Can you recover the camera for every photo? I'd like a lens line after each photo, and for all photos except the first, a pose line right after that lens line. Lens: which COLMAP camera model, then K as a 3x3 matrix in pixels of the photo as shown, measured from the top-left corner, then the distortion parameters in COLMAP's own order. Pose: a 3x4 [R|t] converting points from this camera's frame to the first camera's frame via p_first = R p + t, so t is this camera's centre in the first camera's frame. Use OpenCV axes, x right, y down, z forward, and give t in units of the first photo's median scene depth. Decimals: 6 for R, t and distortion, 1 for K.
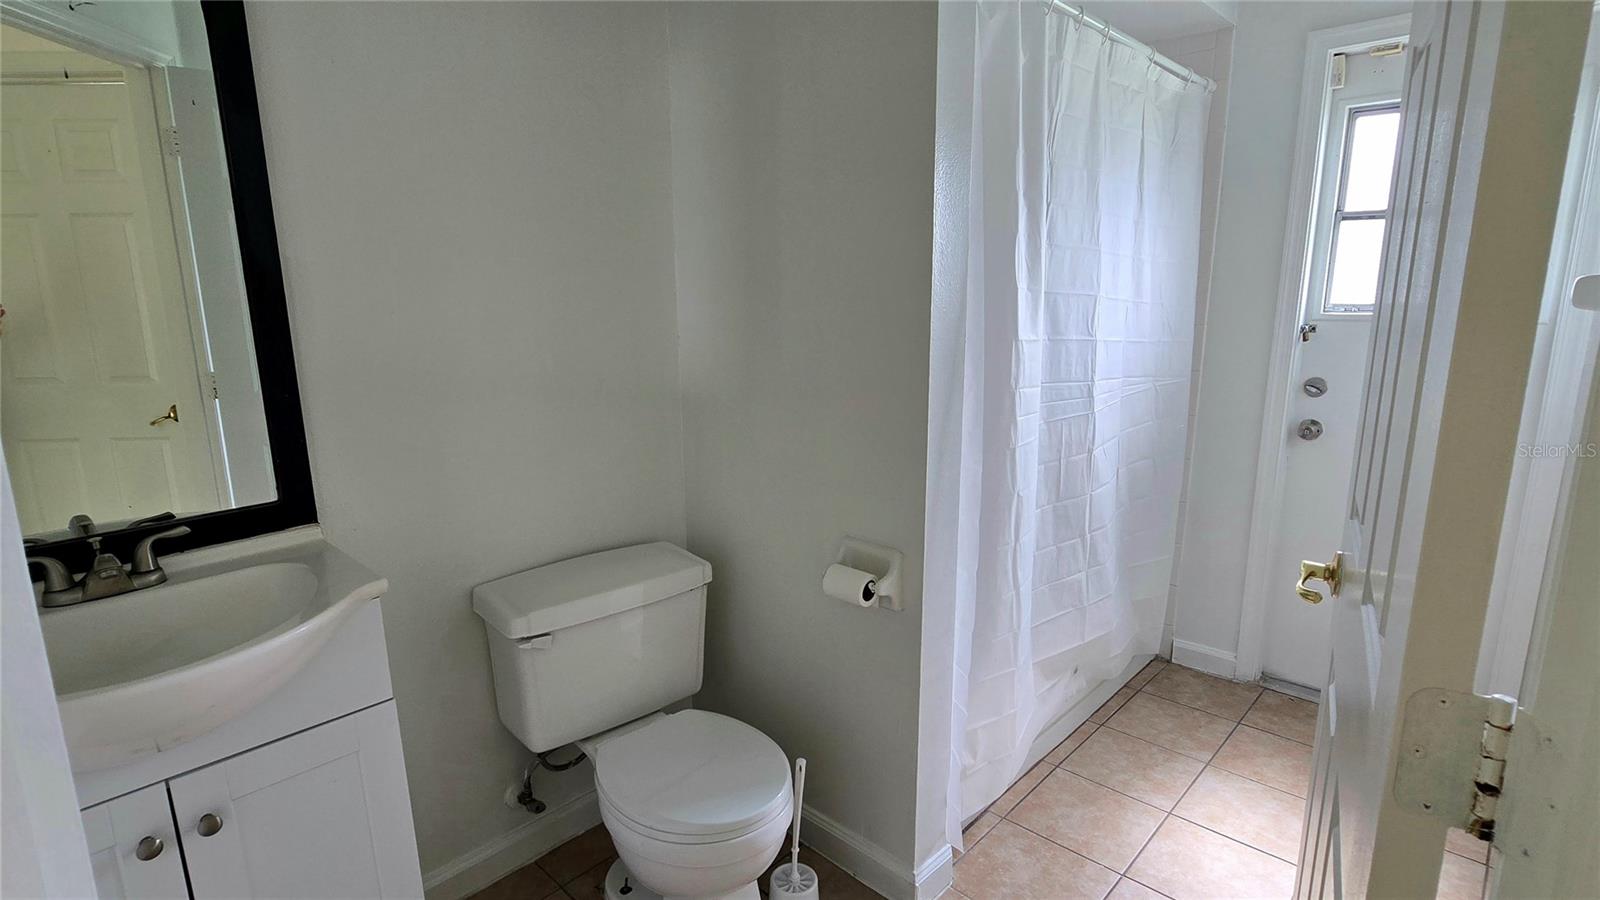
lens RADIAL K [[813.0, 0, 804.4], [0, 813.0, 457.8], [0, 0, 1]] dist [-0.005364, 0.005483]
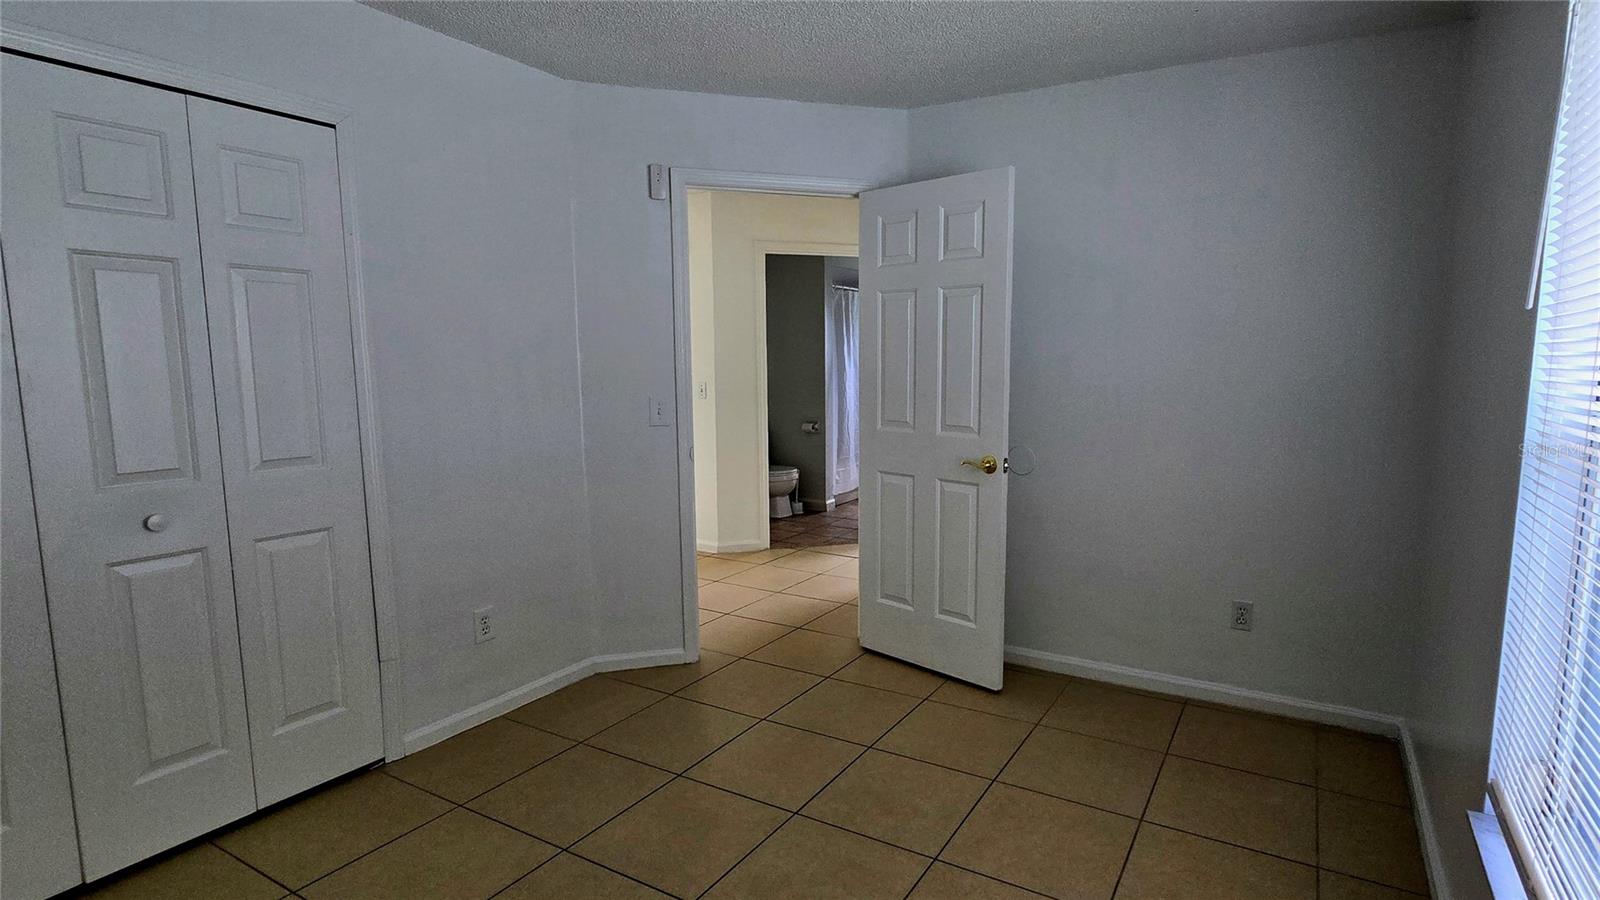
lens RADIAL K [[813.0, 0, 802.0], [0, 813.0, 453.3], [0, 0, 1]] dist [-0.005364, 0.005483]
pose [[0.980935, -0.018998, 0.193406, -0.730762], [0.036682, 0.995421, -0.088270, 0.613041], [-0.190843, 0.093682, 0.977140, -2.831189]]
